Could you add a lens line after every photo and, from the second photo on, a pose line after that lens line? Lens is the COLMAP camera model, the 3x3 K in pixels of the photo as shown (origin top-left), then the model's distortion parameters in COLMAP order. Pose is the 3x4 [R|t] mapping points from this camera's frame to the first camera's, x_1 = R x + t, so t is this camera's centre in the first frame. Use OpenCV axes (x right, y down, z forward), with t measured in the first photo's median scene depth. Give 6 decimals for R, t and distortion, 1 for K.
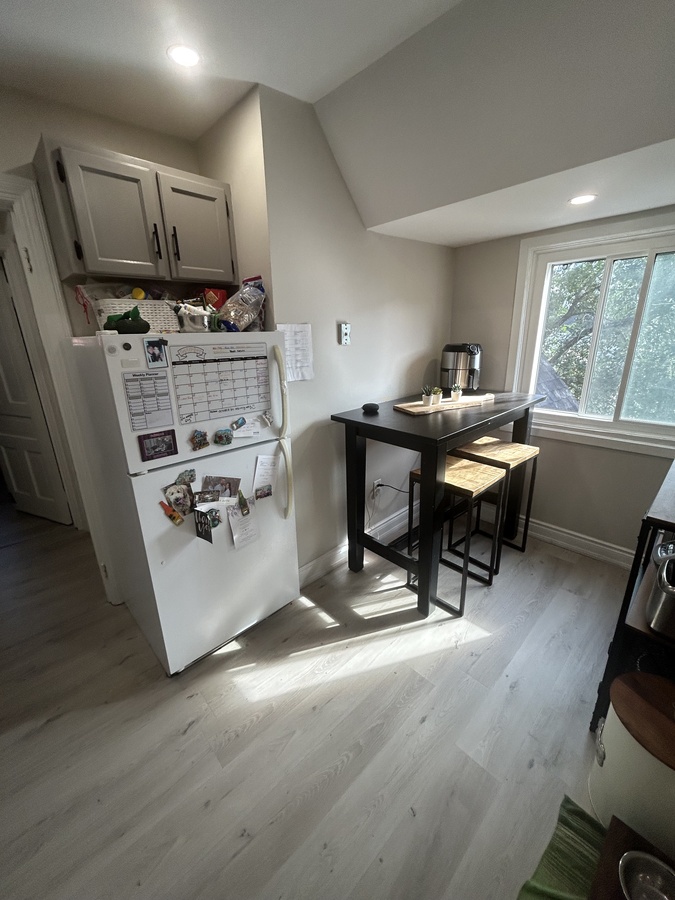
lens RADIAL K [[364.9, 0, 339.1], [0, 364.9, 447.2], [0, 0, 1]] dist [0.000762, 0.000509]
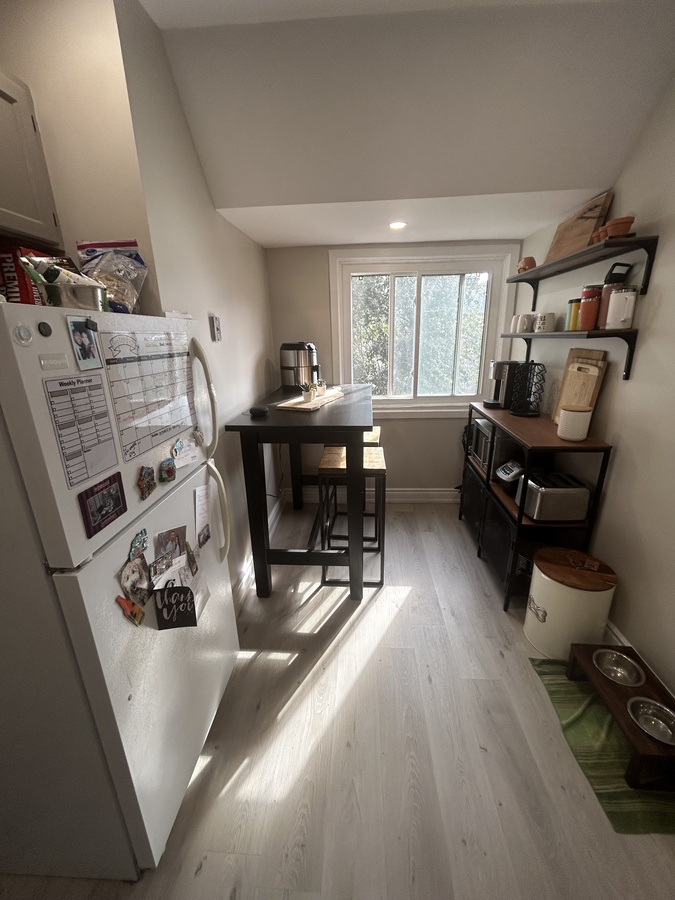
lens RADIAL K [[364.9, 0, 339.1], [0, 364.9, 447.2], [0, 0, 1]] dist [0.000762, 0.000509]
pose [[0.732891, -0.195911, 0.651528, -0.512440], [0.211492, 0.975802, 0.055515, -0.040289], [-0.646639, 0.097107, 0.756590, 0.274025]]
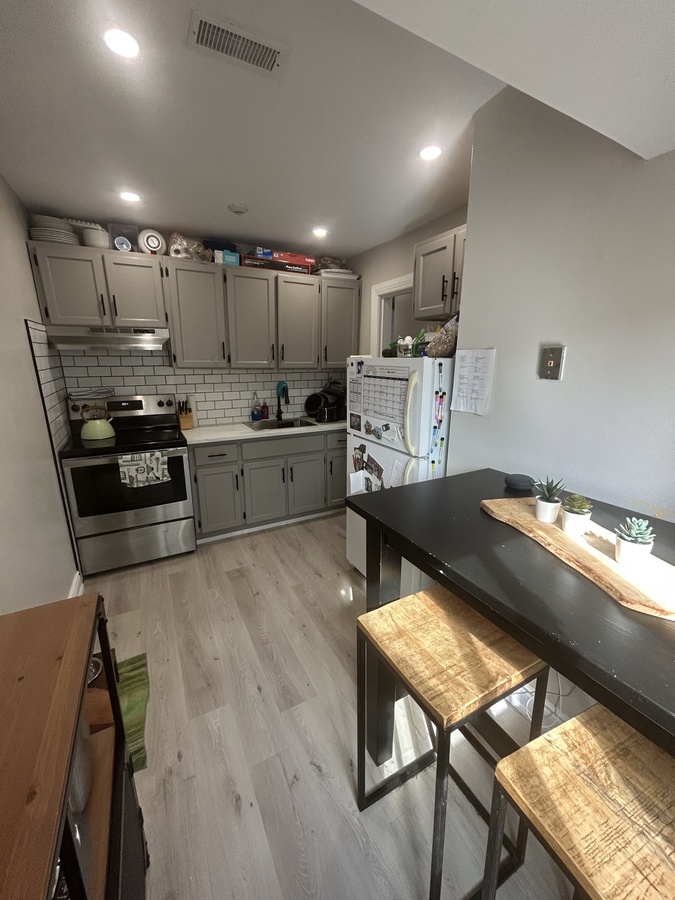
lens RADIAL K [[364.9, 0, 339.1], [0, 364.9, 447.2], [0, 0, 1]] dist [0.000762, 0.000509]
pose [[-0.265834, 0.252315, -0.930414, 1.001131], [-0.281559, 0.902737, 0.325255, -0.379704], [0.921985, 0.348431, -0.168937, 1.107371]]
